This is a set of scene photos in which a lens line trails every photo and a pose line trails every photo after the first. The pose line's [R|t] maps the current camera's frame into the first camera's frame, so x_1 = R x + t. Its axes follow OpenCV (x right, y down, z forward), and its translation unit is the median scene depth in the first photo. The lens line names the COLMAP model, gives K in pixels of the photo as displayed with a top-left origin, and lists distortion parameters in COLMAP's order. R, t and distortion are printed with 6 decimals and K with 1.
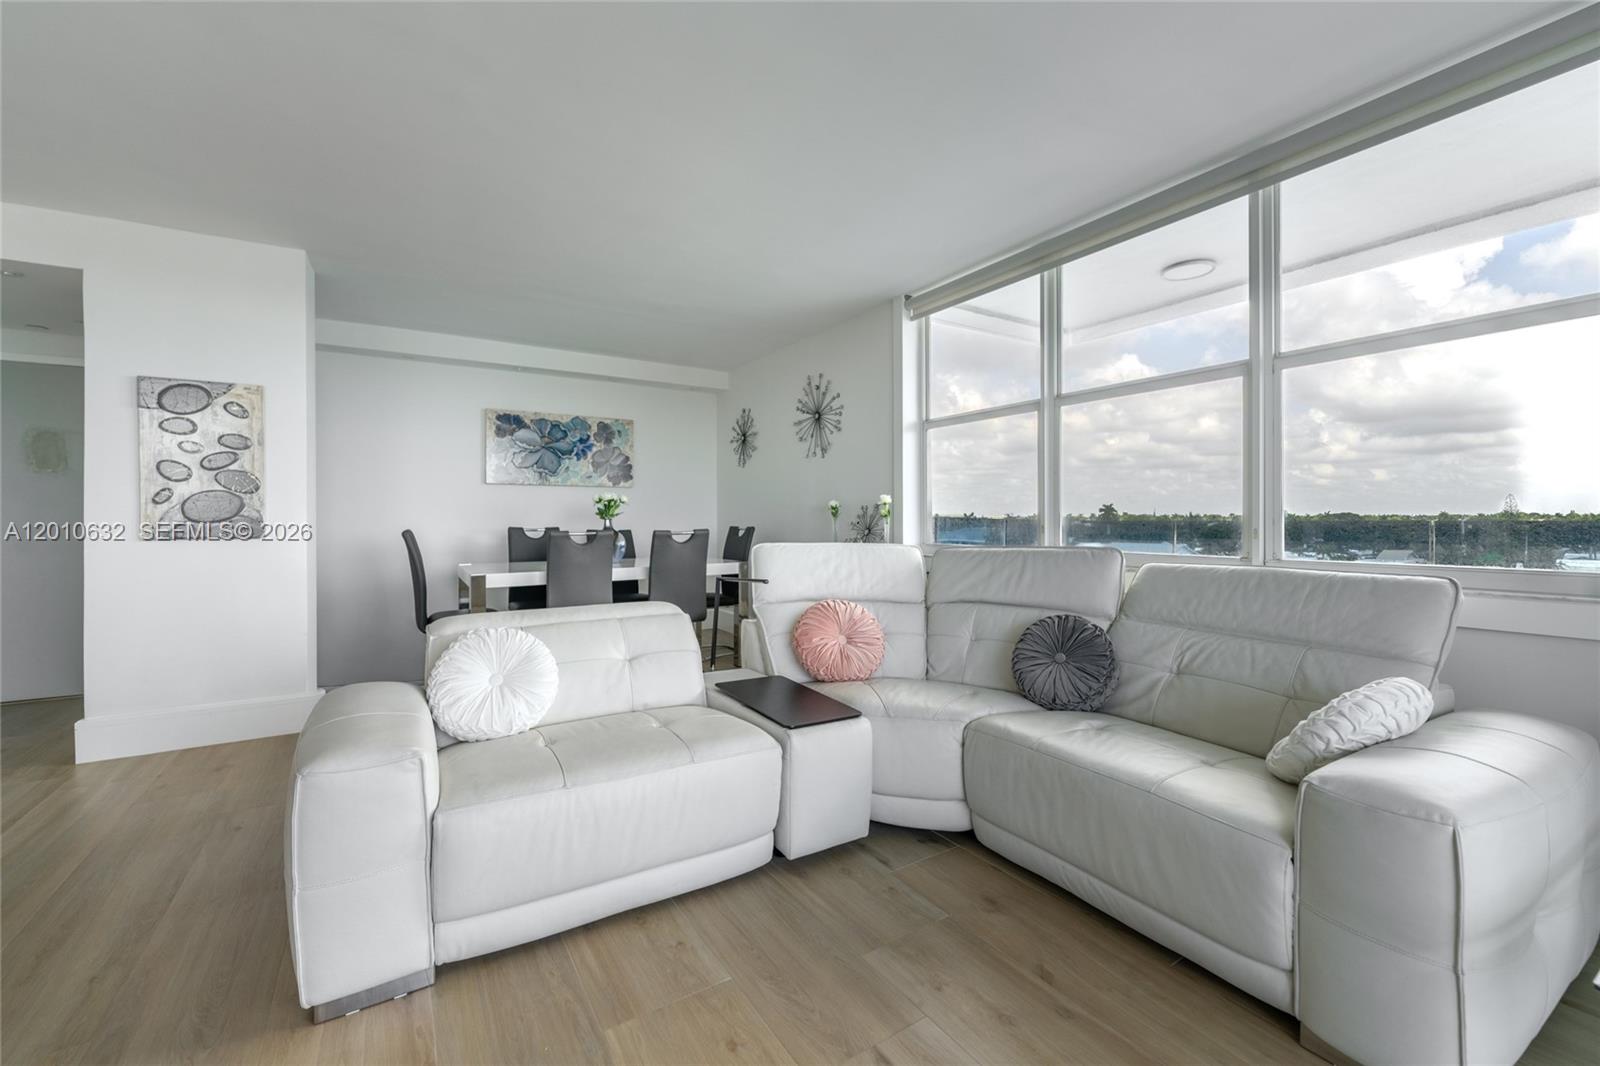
lens RADIAL K [[653.9, 0, 797.4], [0, 653.9, 523.9], [0, 0, 1]] dist [-0.003518, -0.000365]
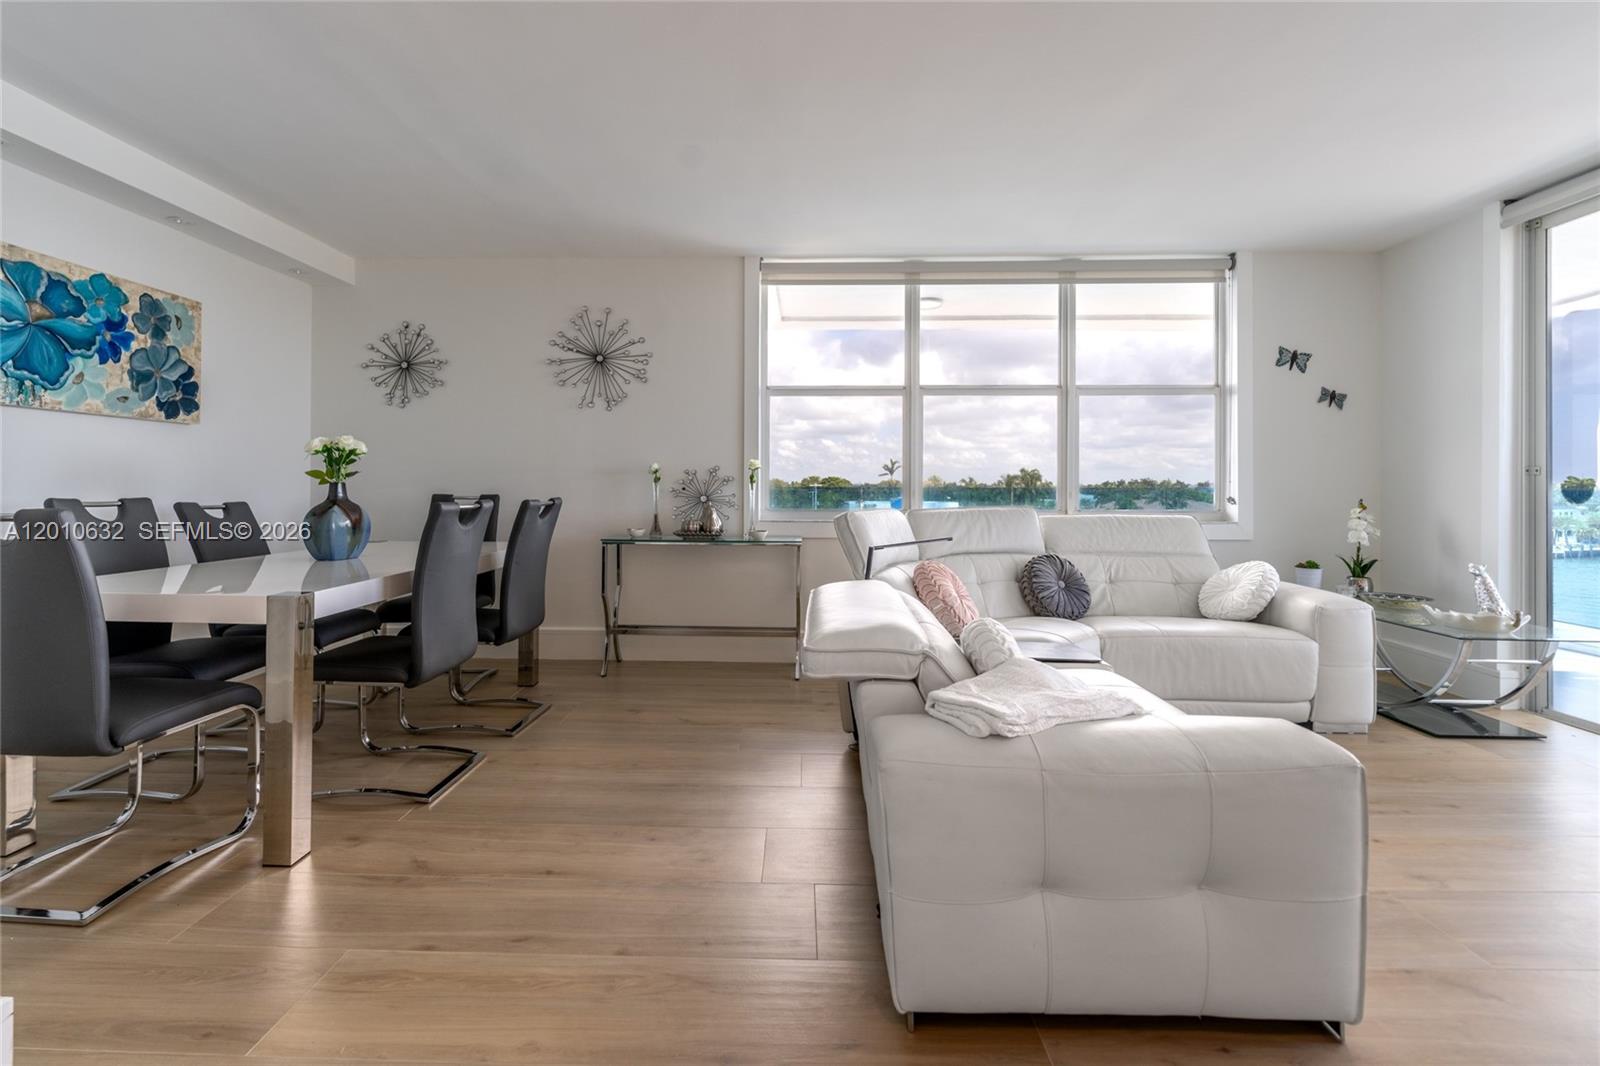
lens RADIAL K [[693.0, 0, 780.6], [0, 693.0, 487.6], [0, 0, 1]] dist [-0.013892, 0.000049]
pose [[0.545310, 0.001545, 0.838233, -0.496631], [0.002037, 0.999993, -0.003168, -0.000202], [-0.838232, 0.003435, 0.545303, 0.292500]]
